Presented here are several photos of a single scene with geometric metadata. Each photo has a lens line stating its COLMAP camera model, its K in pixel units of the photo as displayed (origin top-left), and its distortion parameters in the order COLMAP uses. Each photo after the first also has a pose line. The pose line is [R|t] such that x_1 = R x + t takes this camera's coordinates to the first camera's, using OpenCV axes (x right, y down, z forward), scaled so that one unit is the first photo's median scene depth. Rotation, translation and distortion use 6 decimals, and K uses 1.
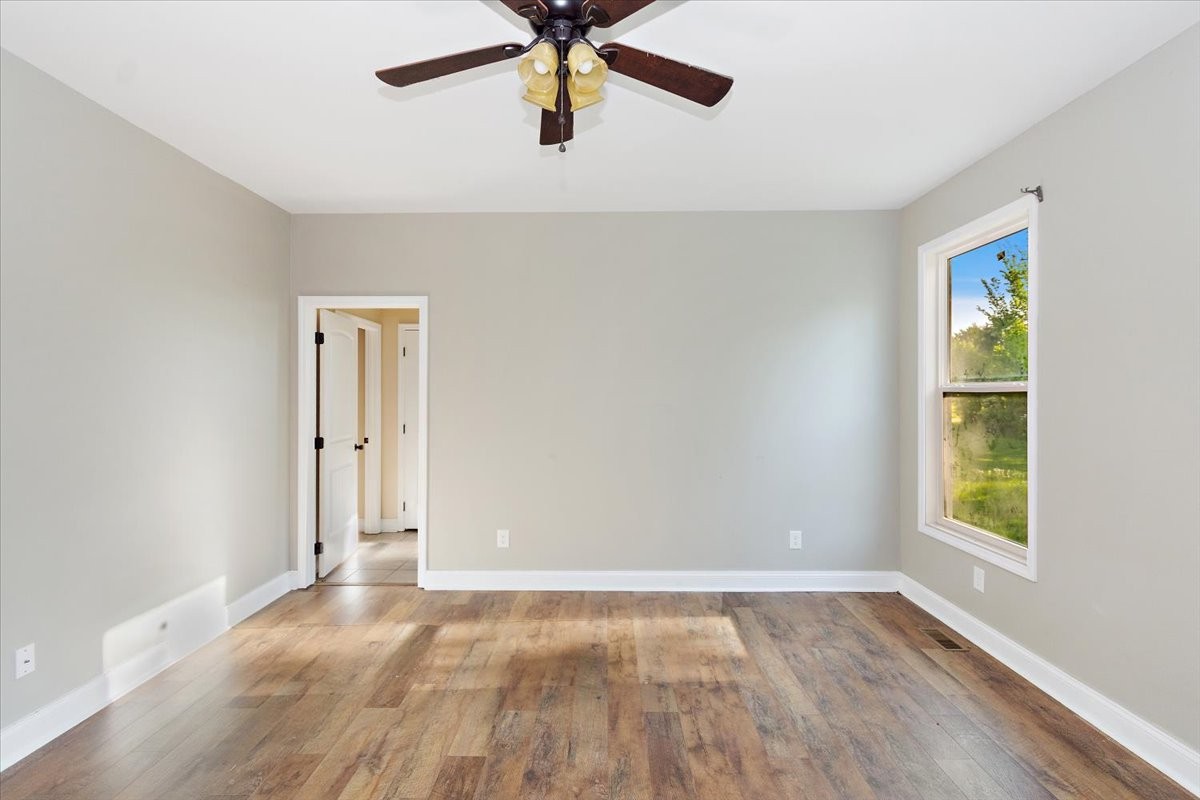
lens RADIAL K [[572.8, 0, 599.3], [0, 572.8, 393.8], [0, 0, 1]] dist [0.005237, -0.000143]
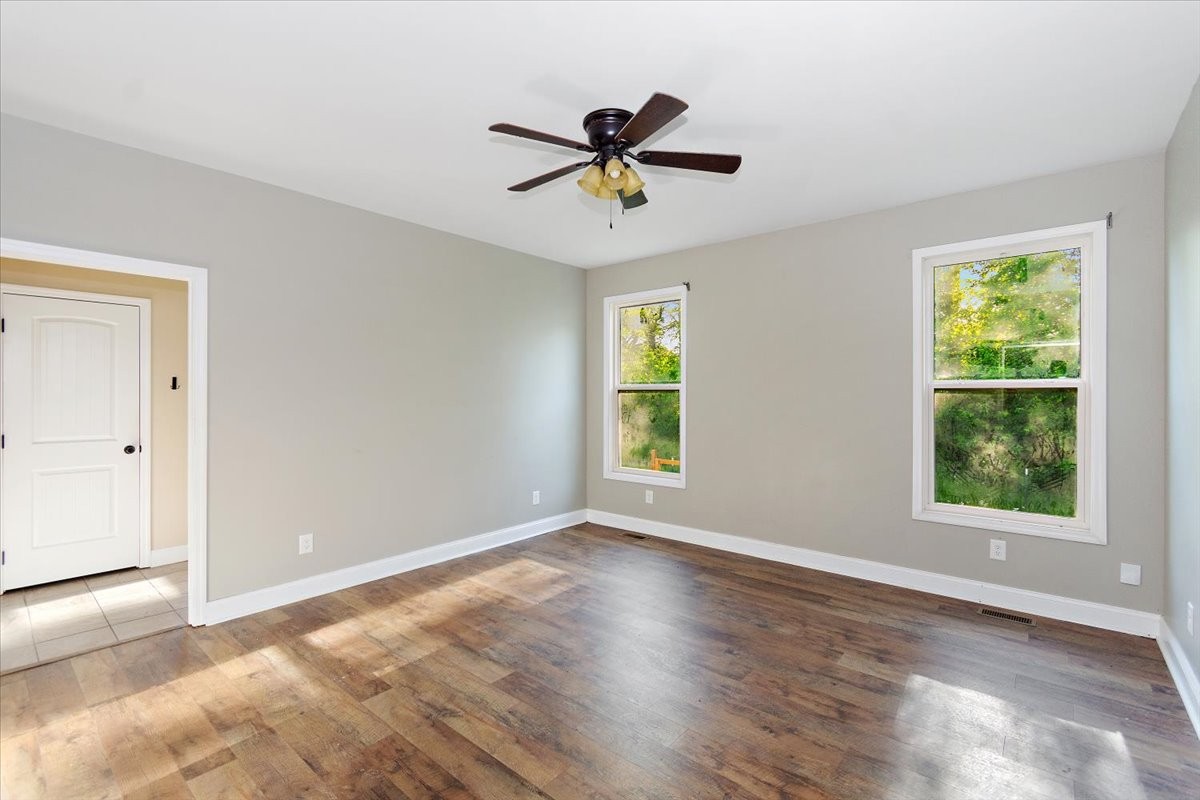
lens RADIAL K [[598.1, 0, 600.0], [0, 598.1, 400.0], [0, 0, 1]] dist [0.000805, -0.000392]
pose [[0.586777, -0.005616, 0.809729, -0.840086], [0.000971, 0.999980, 0.006232, 0.015791], [-0.809748, -0.002871, 0.586770, 0.051529]]
